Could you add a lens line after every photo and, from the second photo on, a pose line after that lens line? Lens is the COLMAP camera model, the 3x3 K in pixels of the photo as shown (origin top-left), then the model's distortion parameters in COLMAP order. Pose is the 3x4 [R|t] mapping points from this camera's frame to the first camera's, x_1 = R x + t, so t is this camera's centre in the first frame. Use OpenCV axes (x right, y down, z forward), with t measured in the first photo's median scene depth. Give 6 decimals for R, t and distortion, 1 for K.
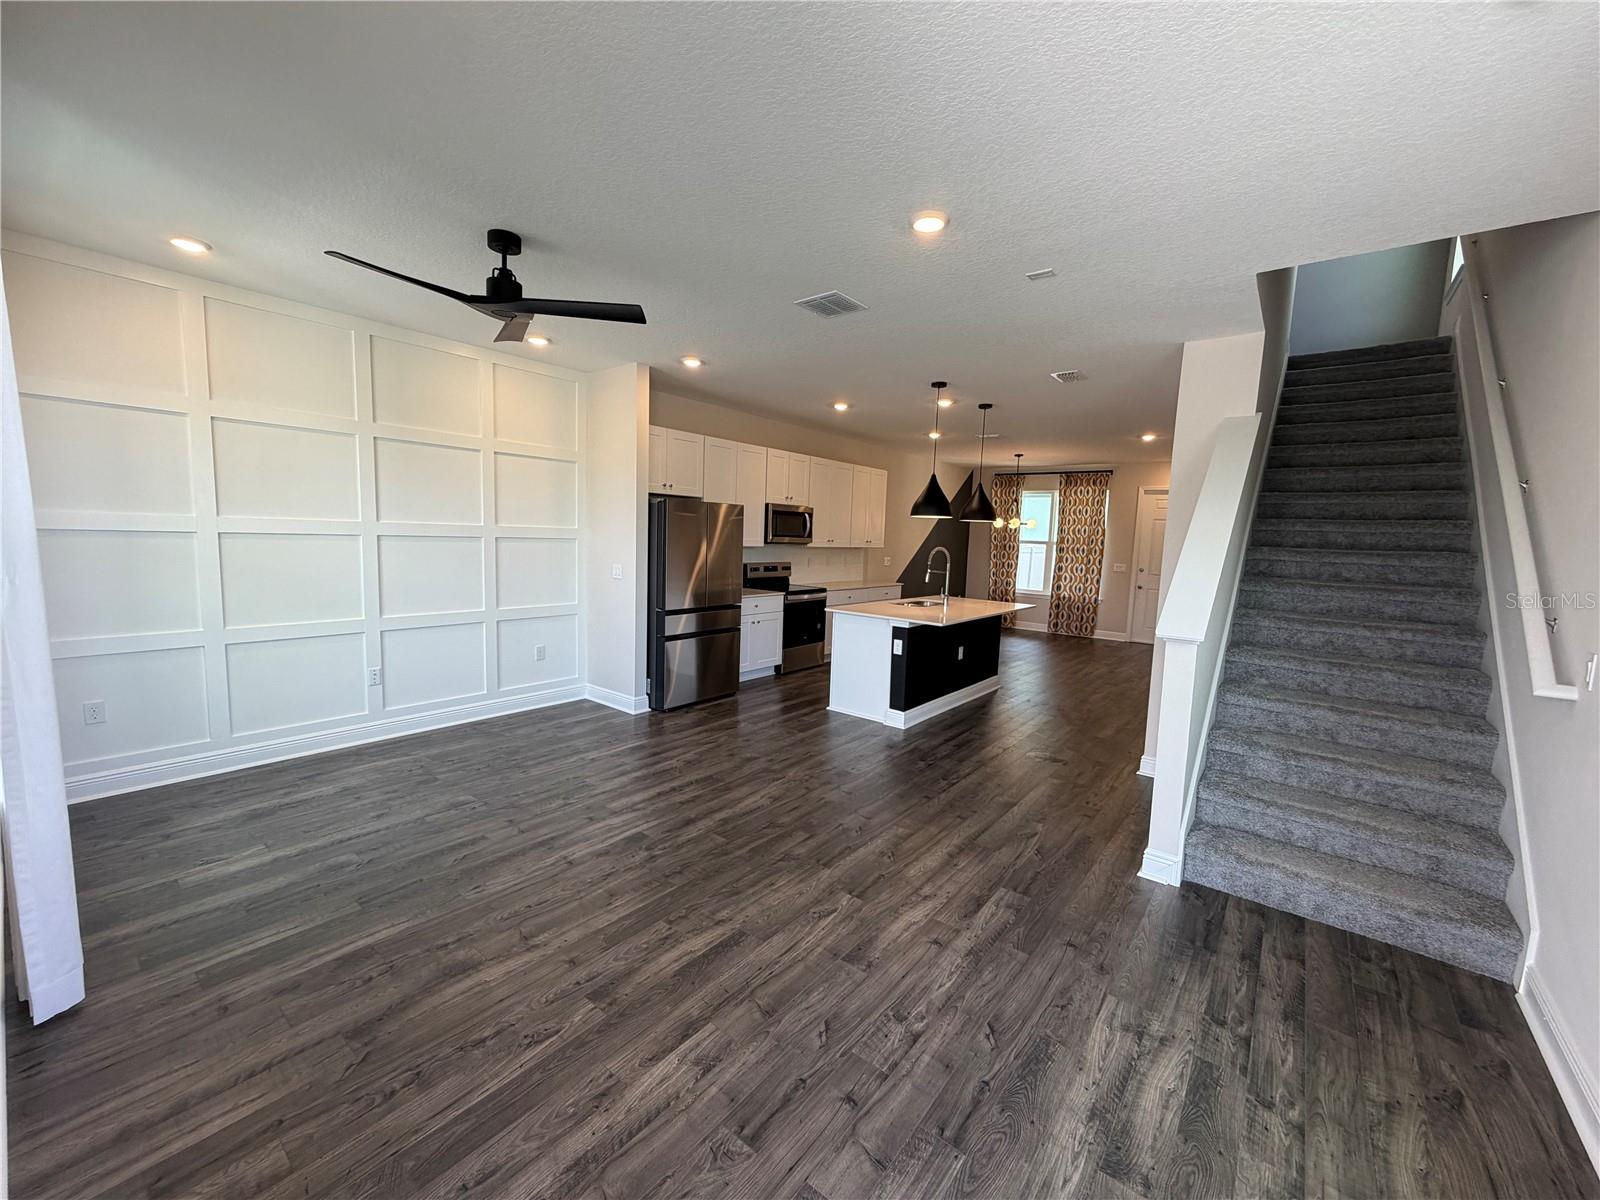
lens RADIAL K [[637.6, 0, 796.9], [0, 637.6, 604.4], [0, 0, 1]] dist [-0.000449, -0.000430]
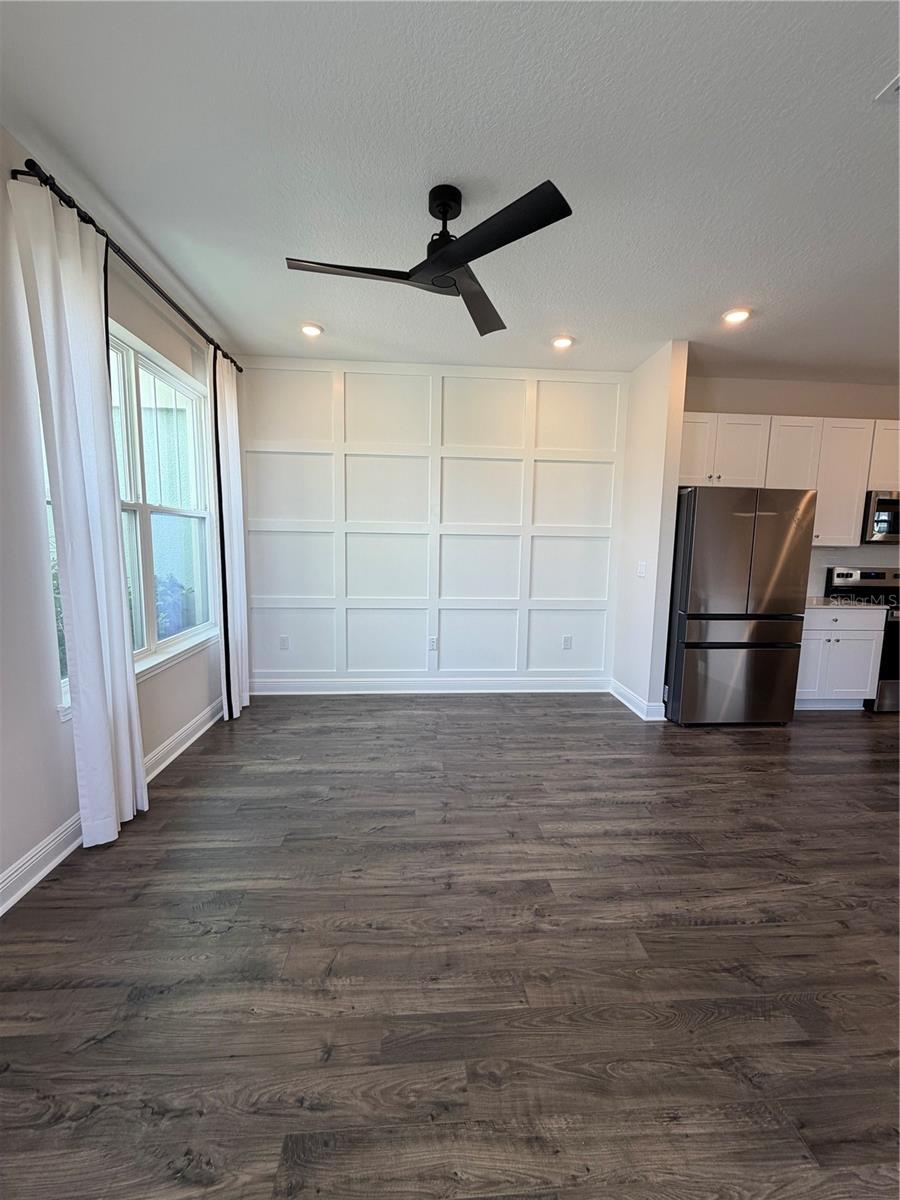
lens RADIAL K [[478.2, 0, 449.1], [0, 478.2, 596.9], [0, 0, 1]] dist [0.001239, 0.000038]
pose [[0.678605, 0.062984, -0.731798, 0.065211], [-0.074939, 0.997055, 0.016321, 0.000184], [0.730671, 0.043765, 0.681326, 0.354414]]
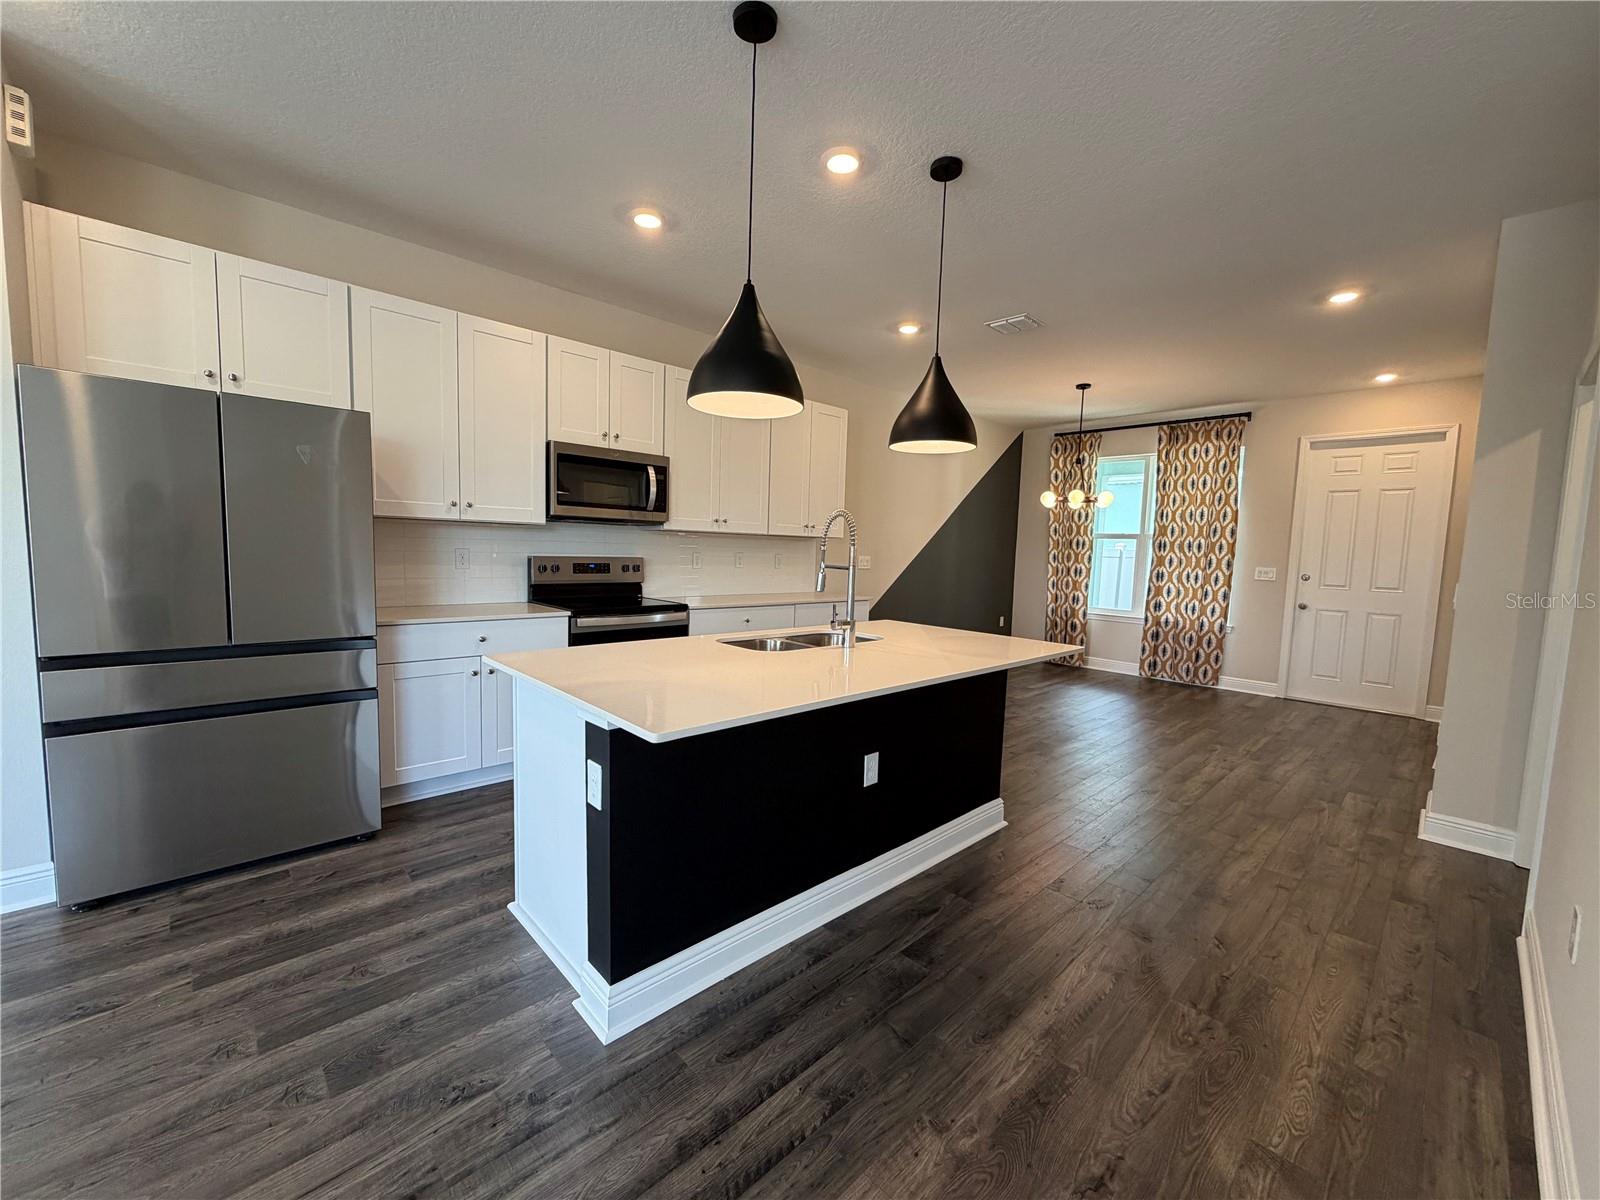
lens RADIAL K [[637.6, 0, 795.7], [0, 637.6, 602.8], [0, 0, 1]] dist [0.001239, 0.000038]
pose [[0.990121, 0.006737, -0.140054, 0.355968], [-0.010658, 0.999571, -0.027264, -0.021495], [0.139810, 0.028487, 0.989768, 0.800337]]
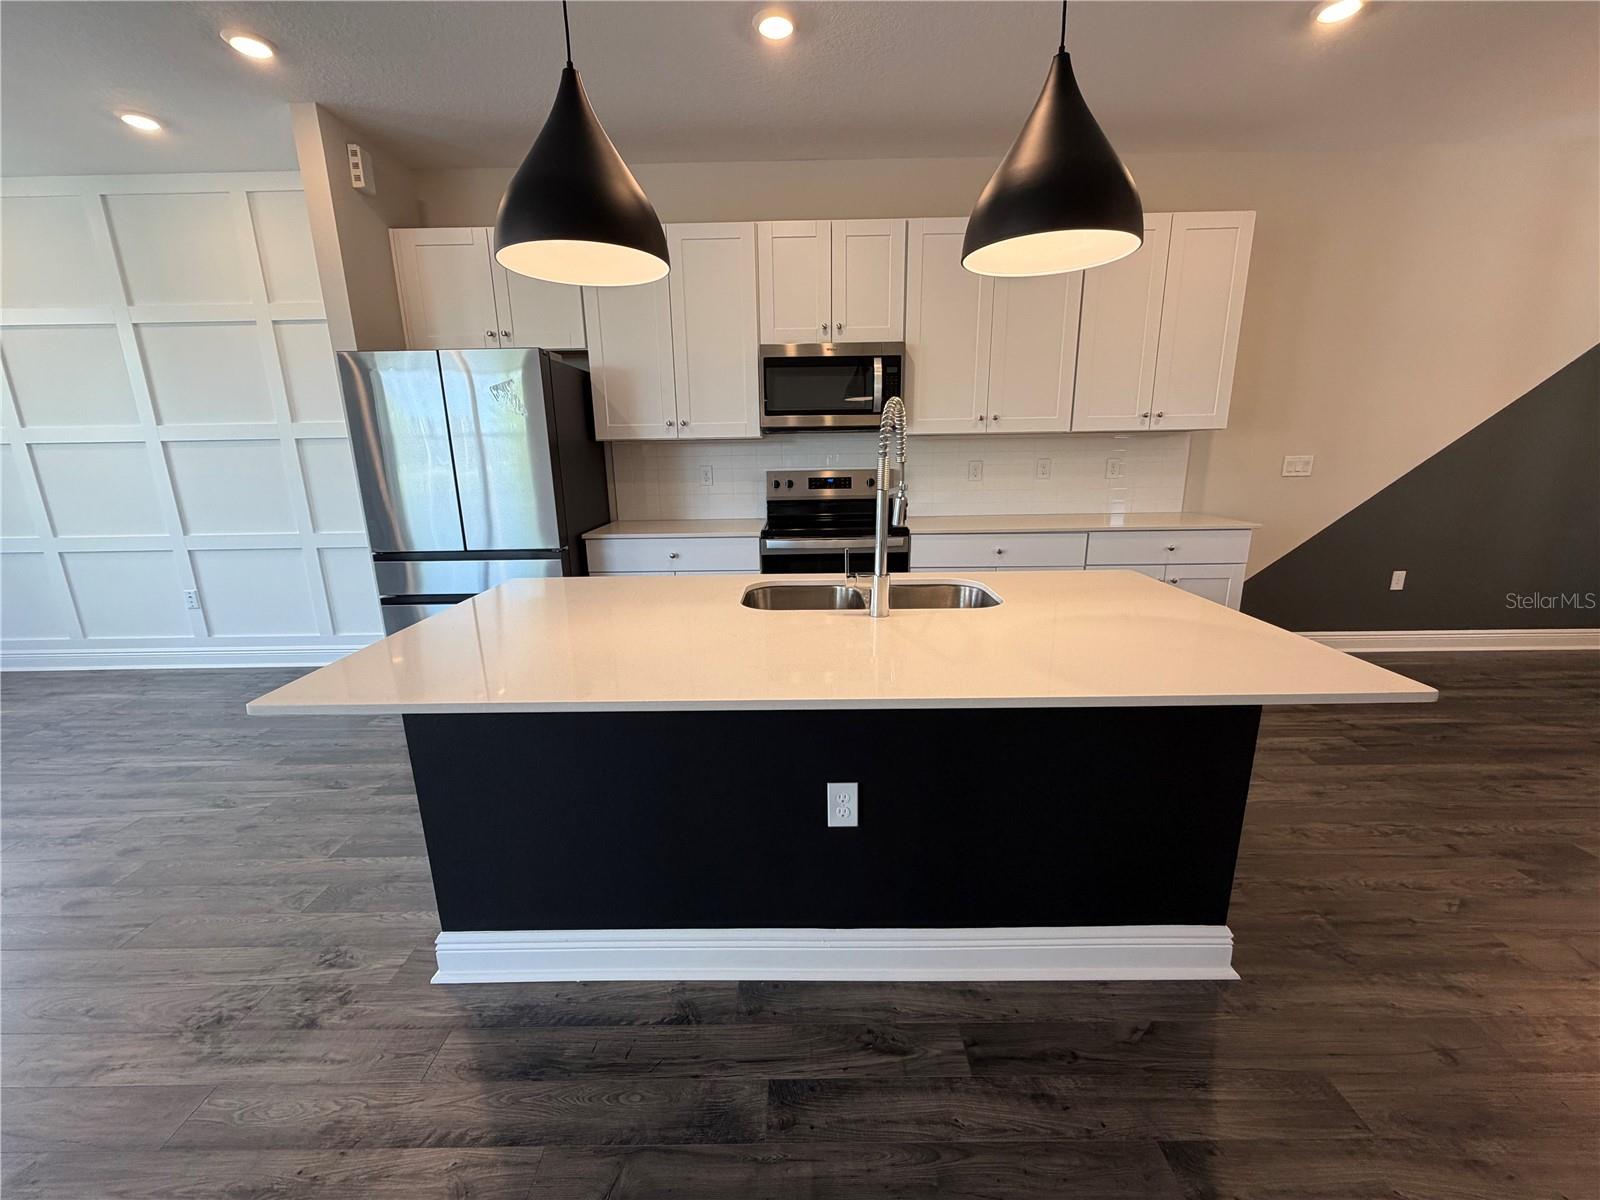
lens RADIAL K [[637.6, 0, 795.7], [0, 637.6, 602.8], [0, 0, 1]] dist [0.001239, 0.000038]
pose [[0.616857, 0.143389, -0.773904, 0.584115], [-0.048255, 0.988305, 0.144651, -0.057105], [0.785595, -0.051884, 0.616562, 1.108520]]
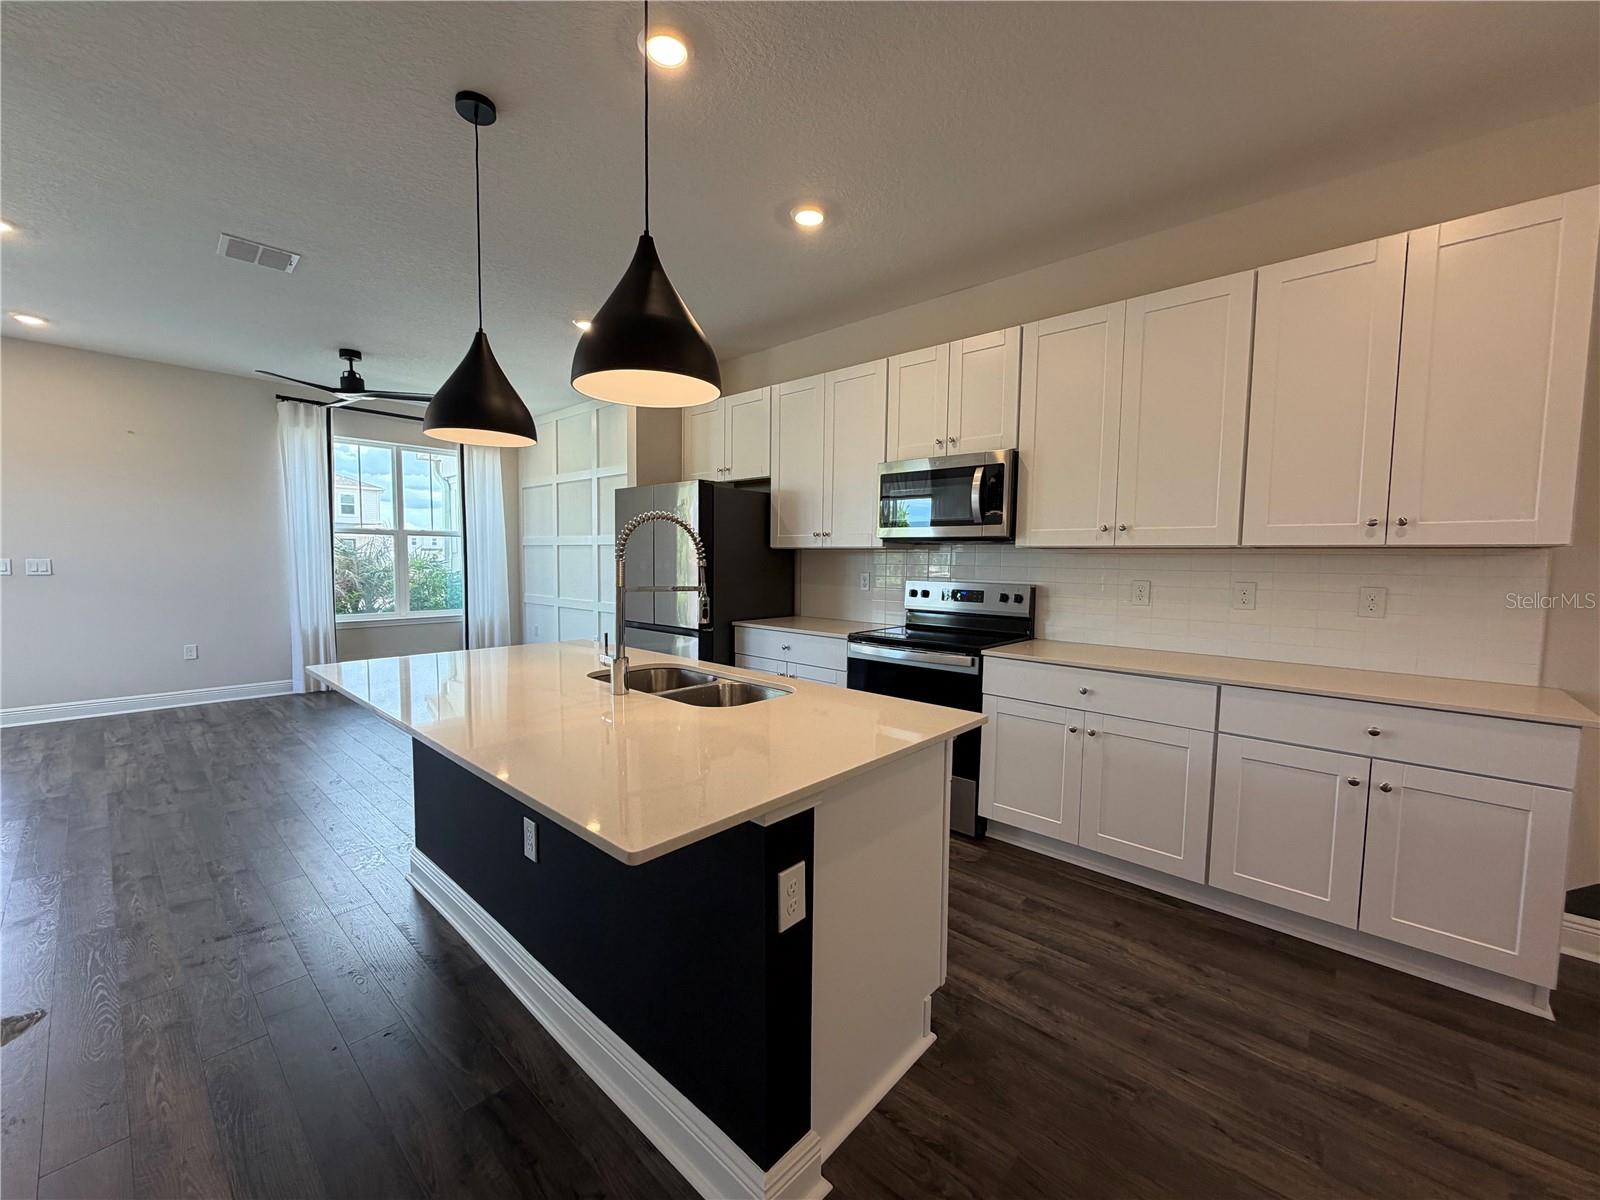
lens RADIAL K [[637.6, 0, 795.7], [0, 637.6, 602.8], [0, 0, 1]] dist [0.001239, 0.000038]
pose [[-0.066436, 0.032258, -0.997269, 0.748279], [-0.124963, 0.991339, 0.040391, -0.091343], [0.989935, 0.127305, -0.061829, 1.519287]]
